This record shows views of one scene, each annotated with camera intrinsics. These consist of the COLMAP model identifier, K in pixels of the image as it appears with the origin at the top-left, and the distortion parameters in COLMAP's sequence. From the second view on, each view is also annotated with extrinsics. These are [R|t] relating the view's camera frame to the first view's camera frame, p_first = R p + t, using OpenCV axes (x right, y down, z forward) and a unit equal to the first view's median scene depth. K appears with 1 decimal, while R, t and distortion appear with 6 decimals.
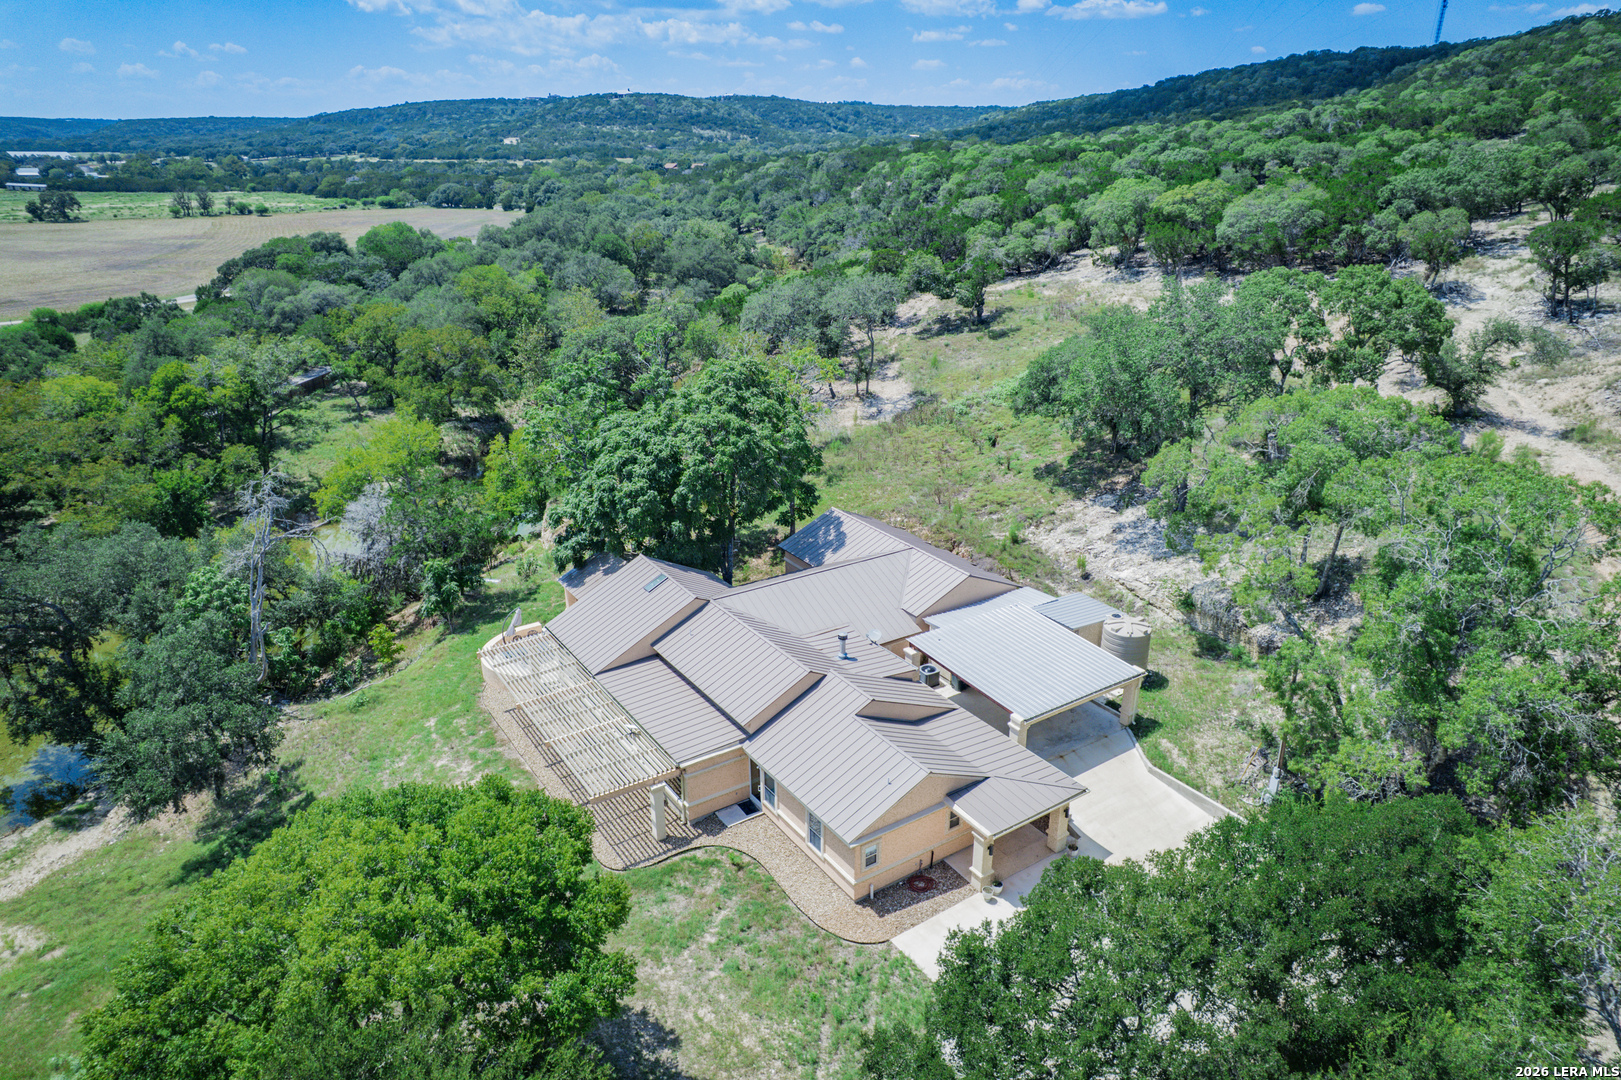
lens RADIAL K [[1034.7, 0, 808.2], [0, 1034.7, 509.1], [0, 0, 1]] dist [-0.079487, 0.077355]
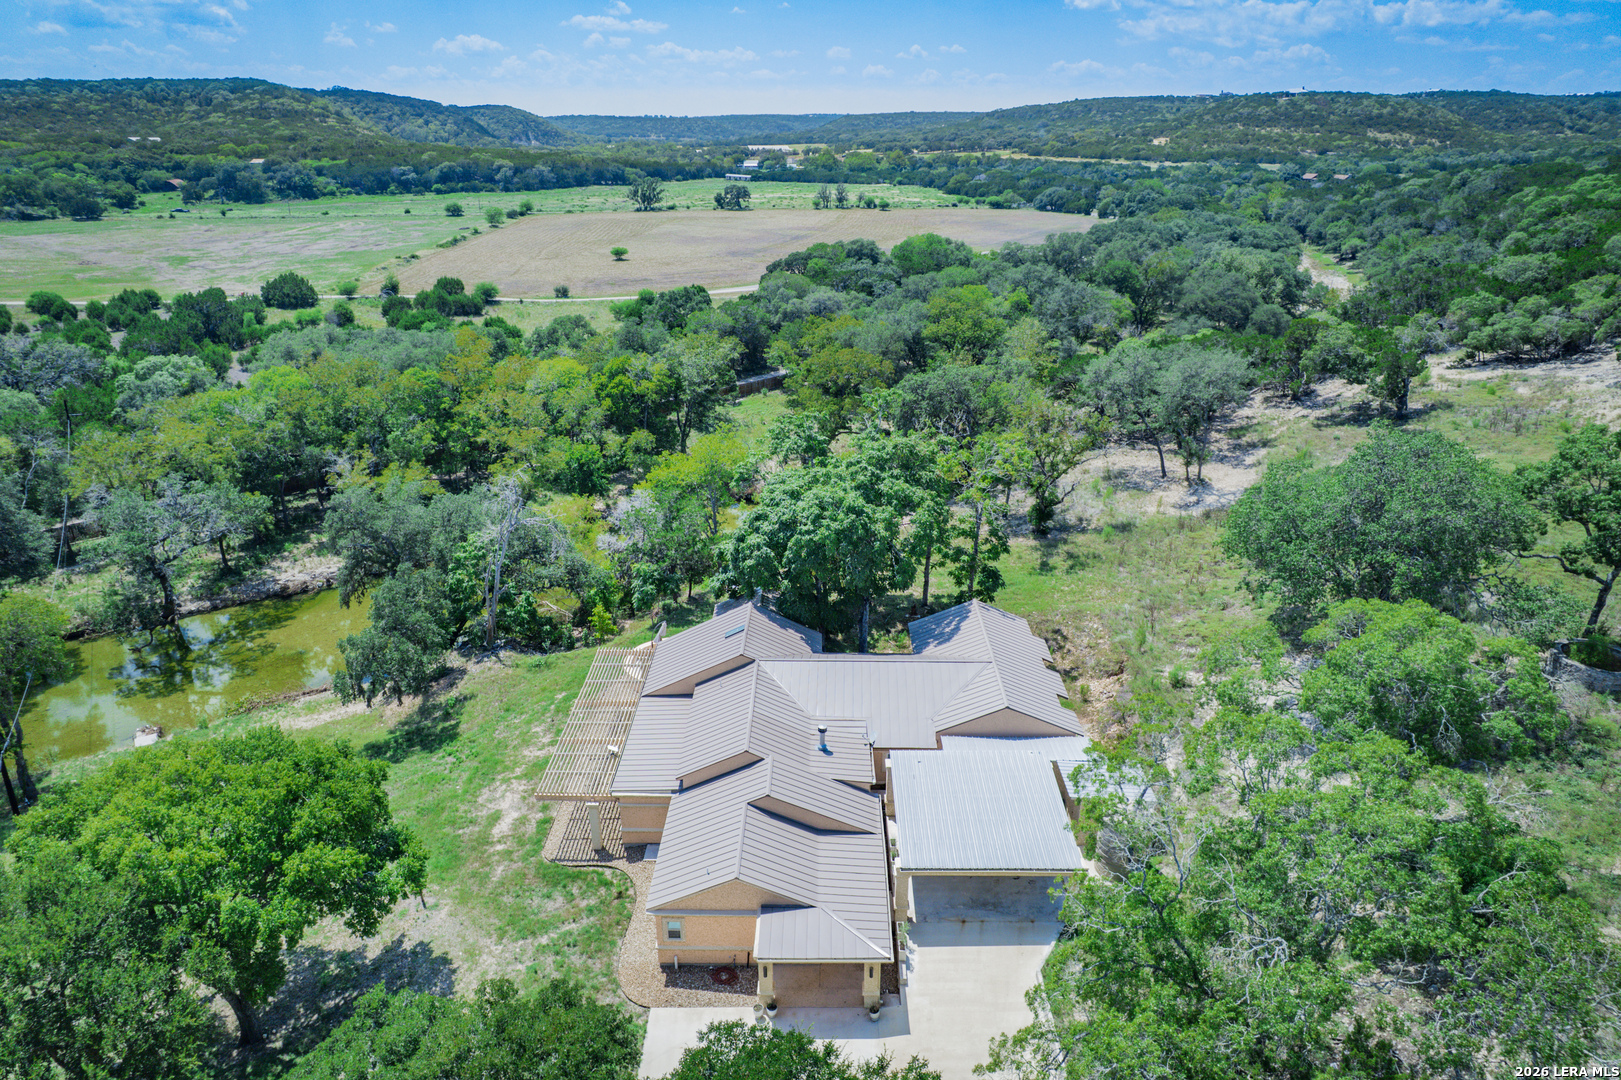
lens RADIAL K [[1034.7, 0, 808.2], [0, 1034.7, 509.1], [0, 0, 1]] dist [-0.079487, 0.077355]
pose [[0.831626, 0.192071, -0.521063, 0.116176], [-0.191197, 0.979949, 0.056070, -0.033246], [0.521385, 0.052996, 0.851674, 0.021958]]
